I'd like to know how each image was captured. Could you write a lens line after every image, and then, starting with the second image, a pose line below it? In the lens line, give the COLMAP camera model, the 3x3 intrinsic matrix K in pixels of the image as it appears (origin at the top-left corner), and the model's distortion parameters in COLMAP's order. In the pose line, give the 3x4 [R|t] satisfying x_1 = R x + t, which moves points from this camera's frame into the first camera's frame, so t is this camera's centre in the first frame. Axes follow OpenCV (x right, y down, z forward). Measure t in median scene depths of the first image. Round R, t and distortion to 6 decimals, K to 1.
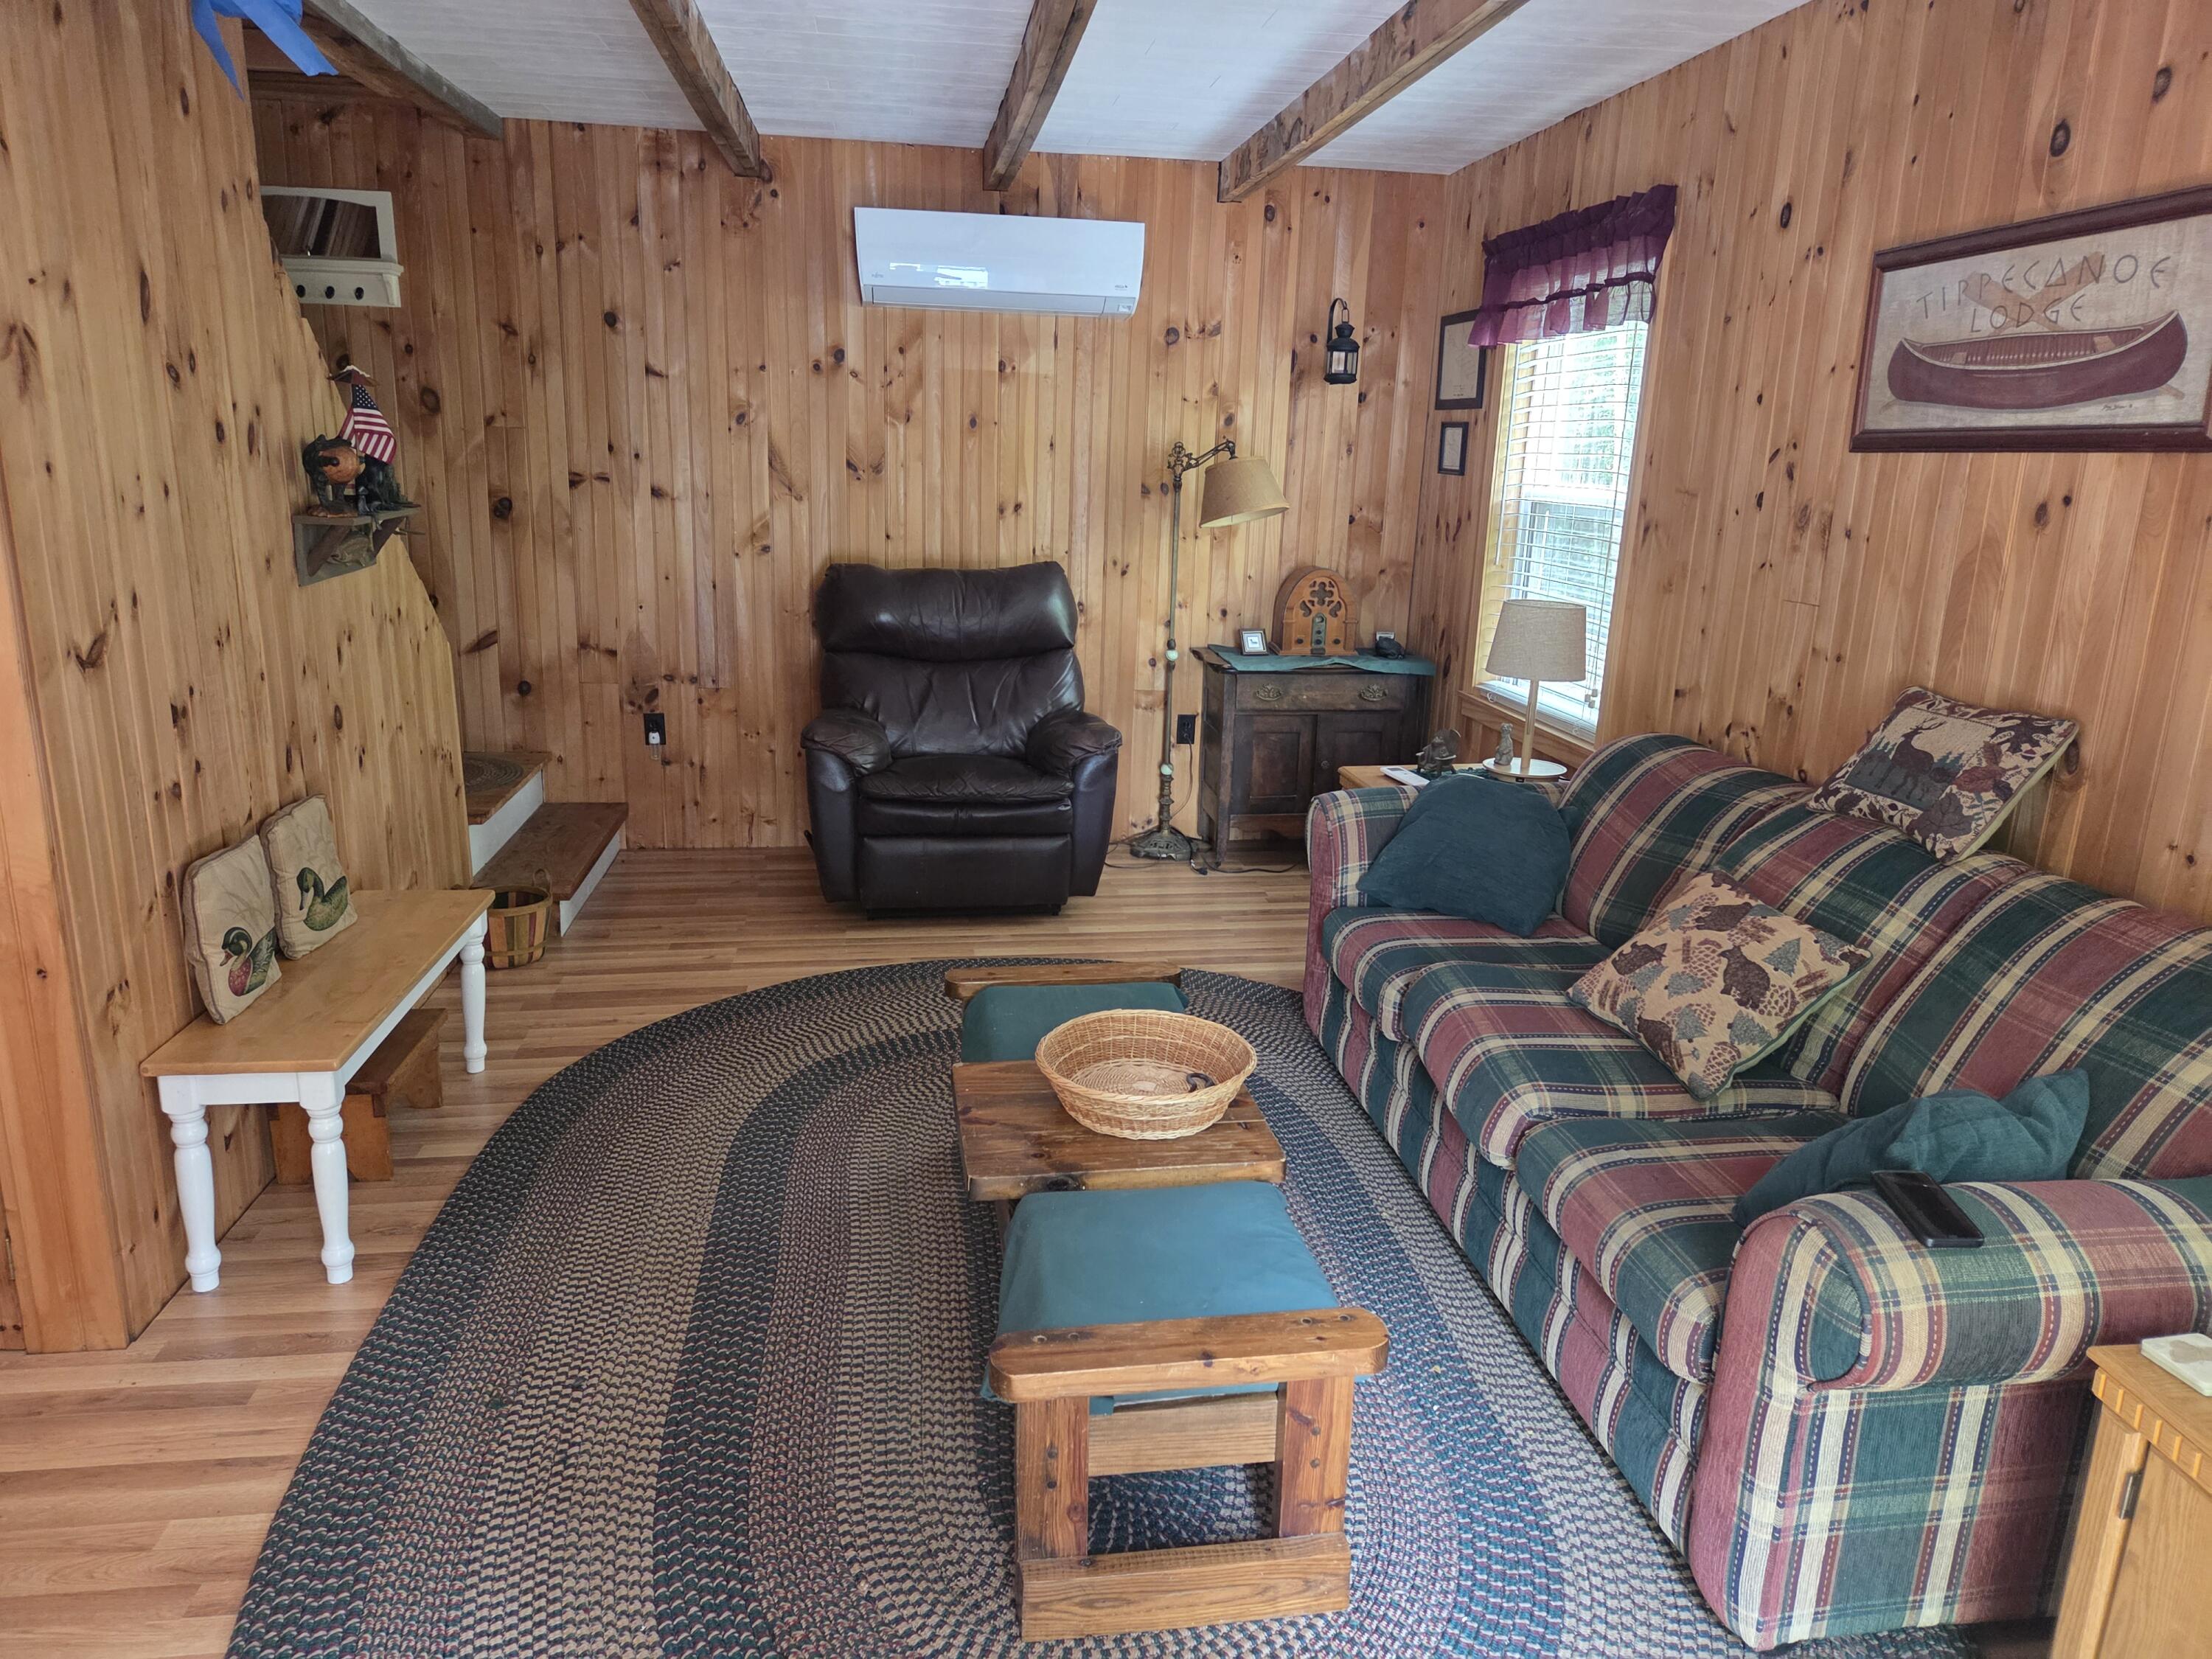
lens RADIAL K [[1469.1, 0, 1125.6], [0, 1469.1, 819.2], [0, 0, 1]] dist [0.090498, -0.086465]
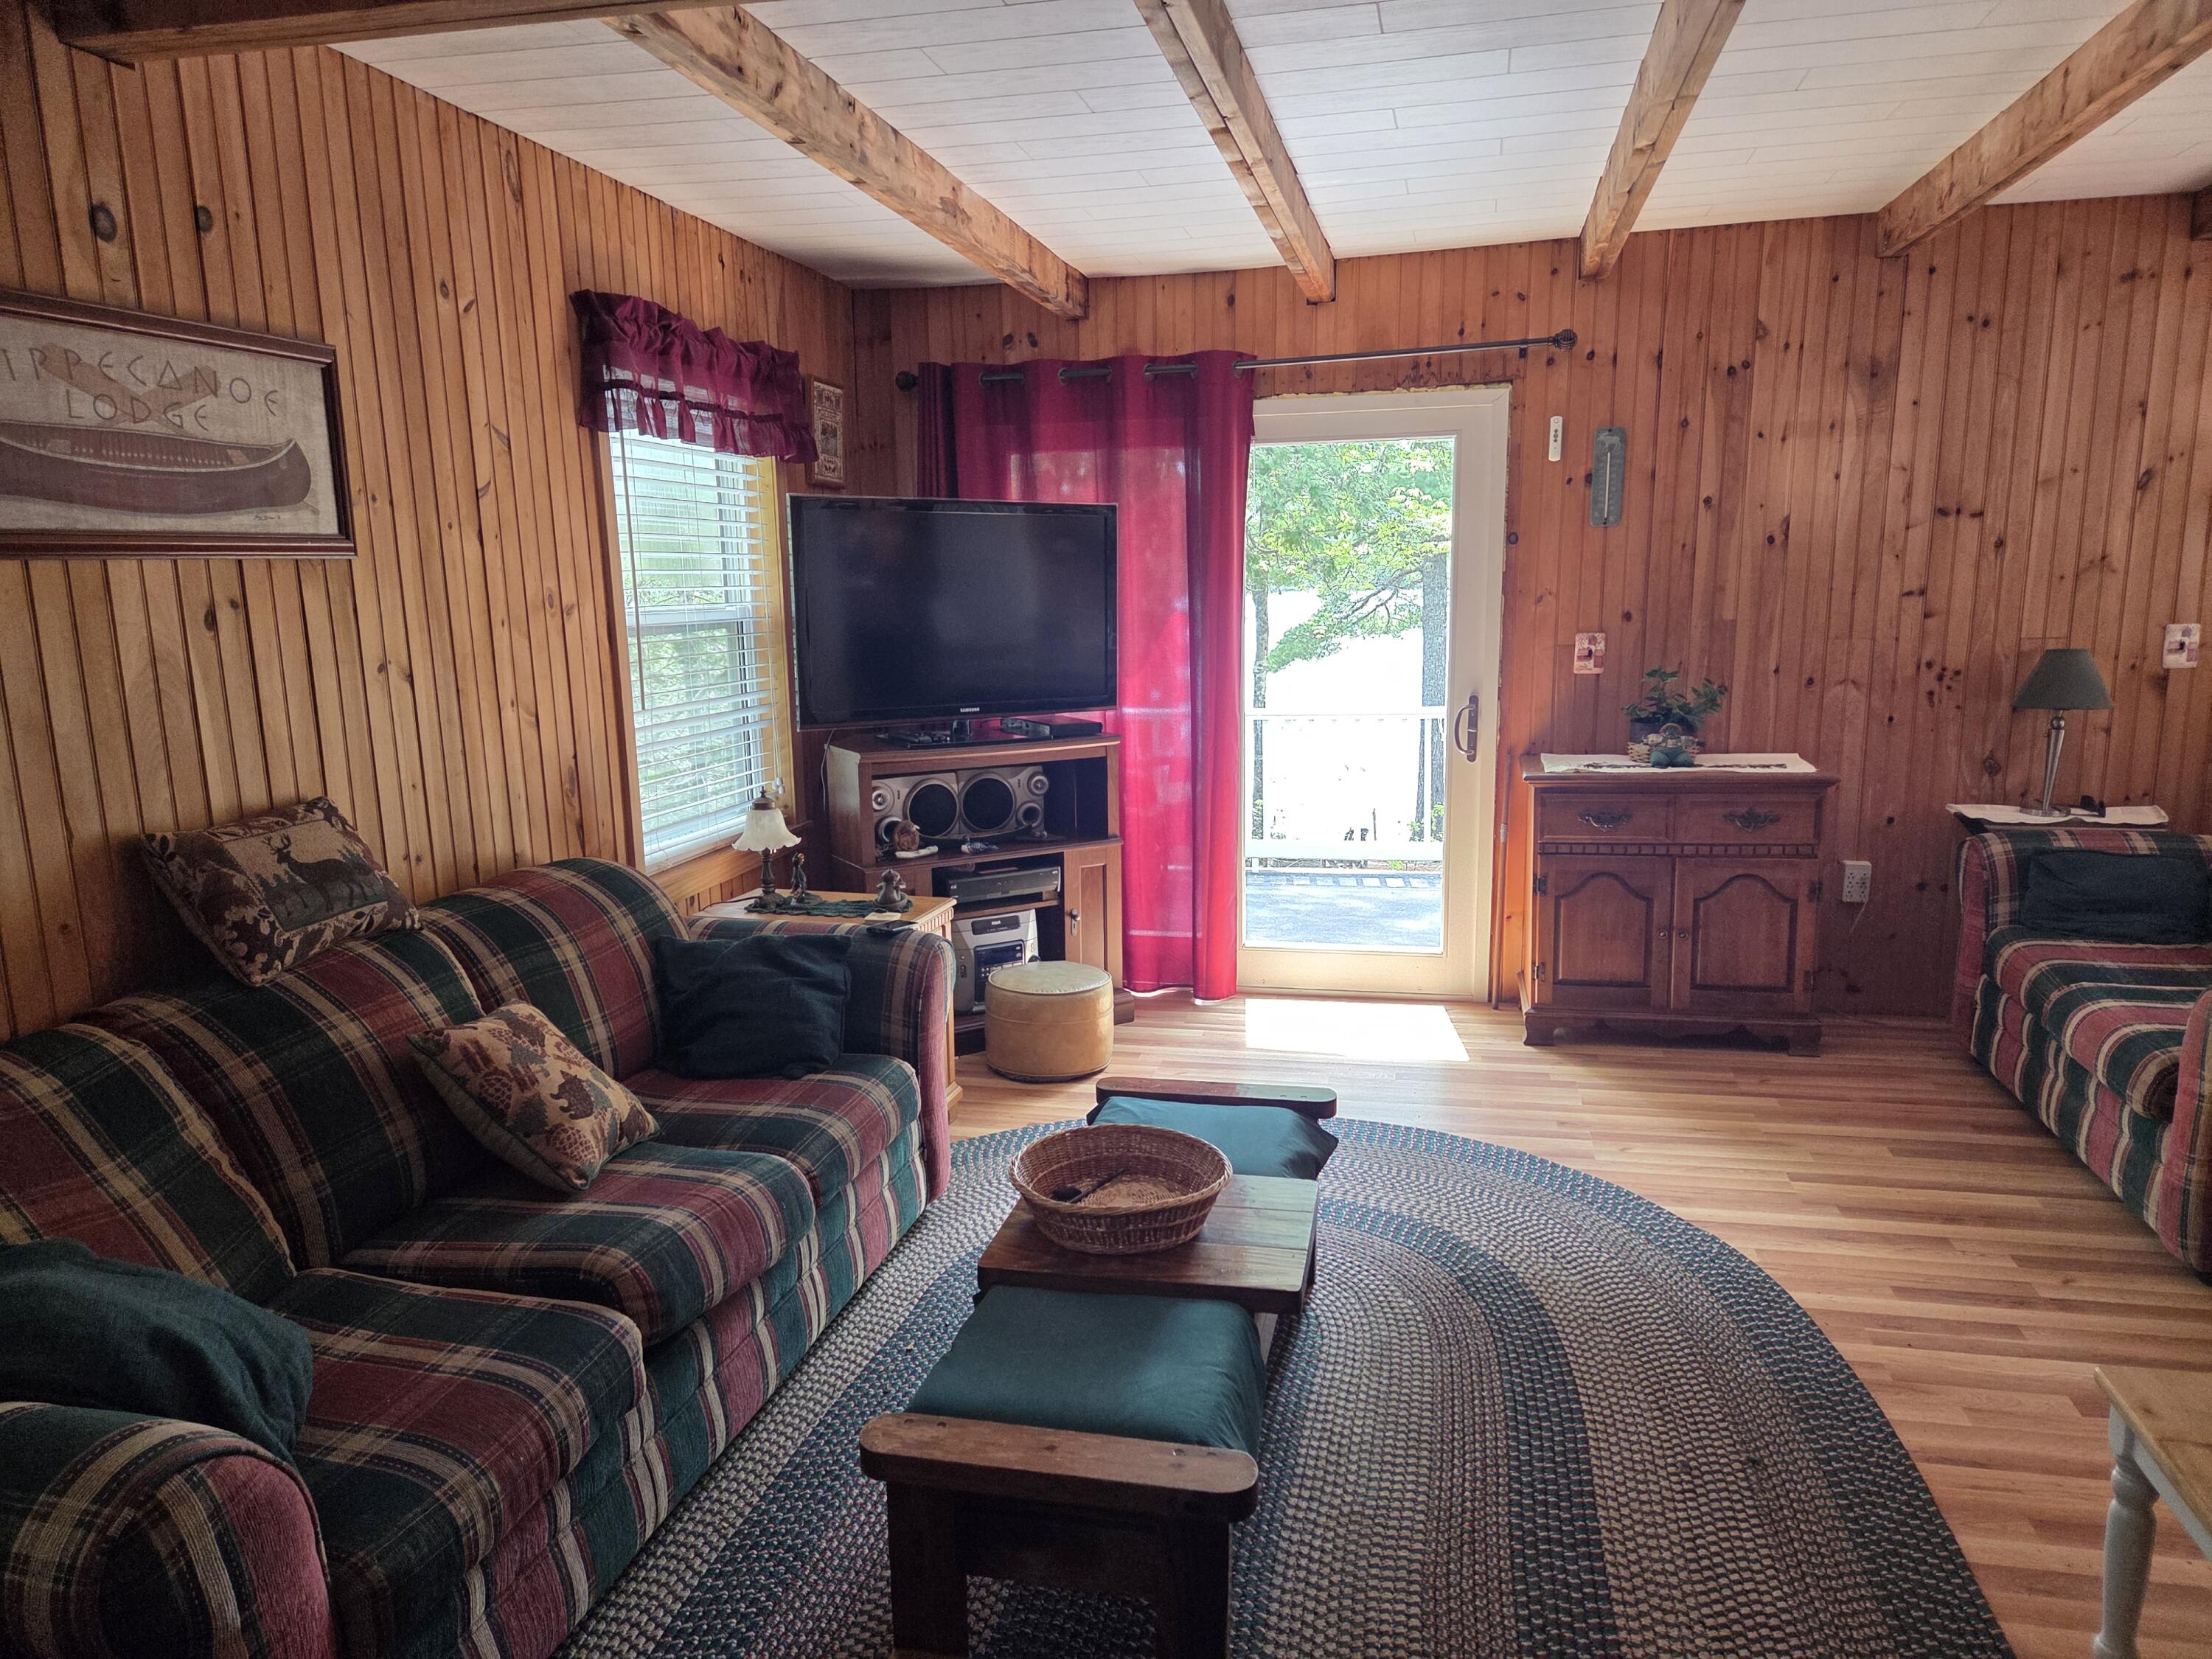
lens RADIAL K [[1477.5, 0, 1118.1], [0, 1477.5, 845.0], [0, 0, 1]] dist [0.076720, -0.069717]
pose [[-0.930339, -0.078935, 0.358105, -0.271385], [0.079986, 0.909361, 0.408245, -0.372175], [-0.357872, 0.408450, -0.839700, 1.468036]]
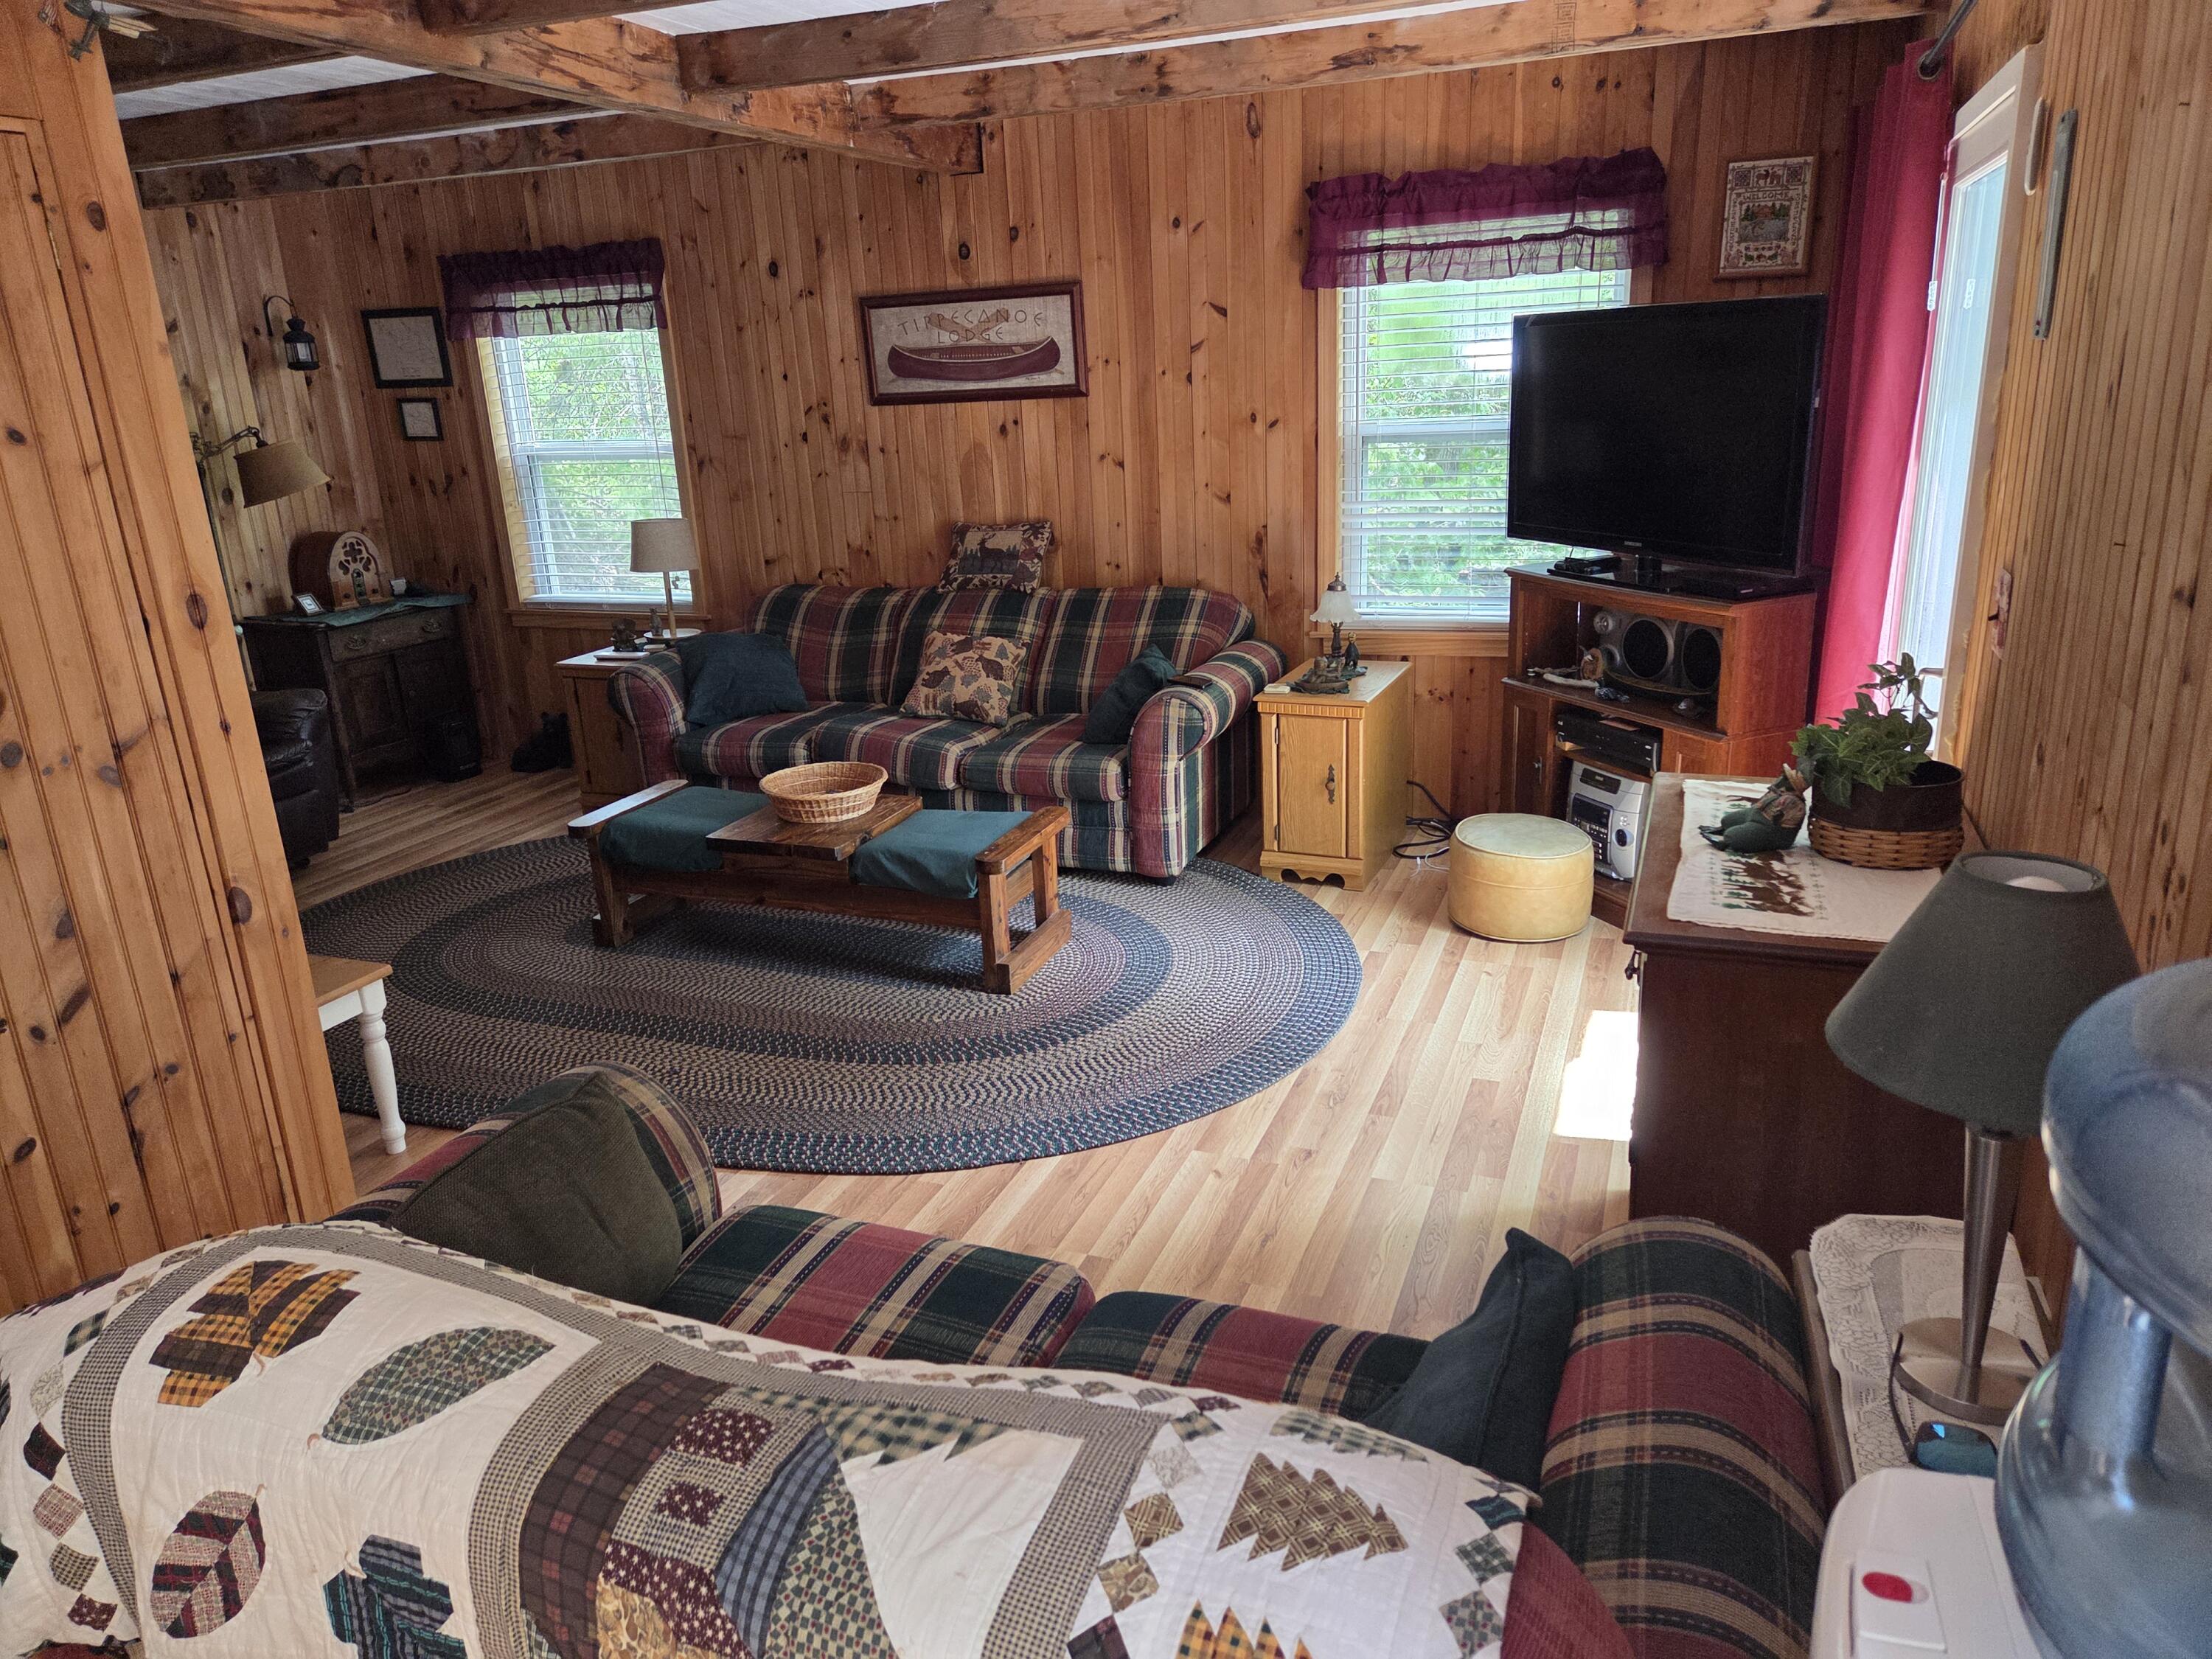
lens RADIAL K [[1467.8, 0, 1116.2], [0, 1467.8, 820.3], [0, 0, 1]] dist [0.075652, -0.071316]
pose [[0.501500, -0.302063, 0.810713, -1.040426], [0.267737, 0.945255, 0.186573, -0.022617], [-0.822687, 0.123491, 0.554919, -0.205262]]
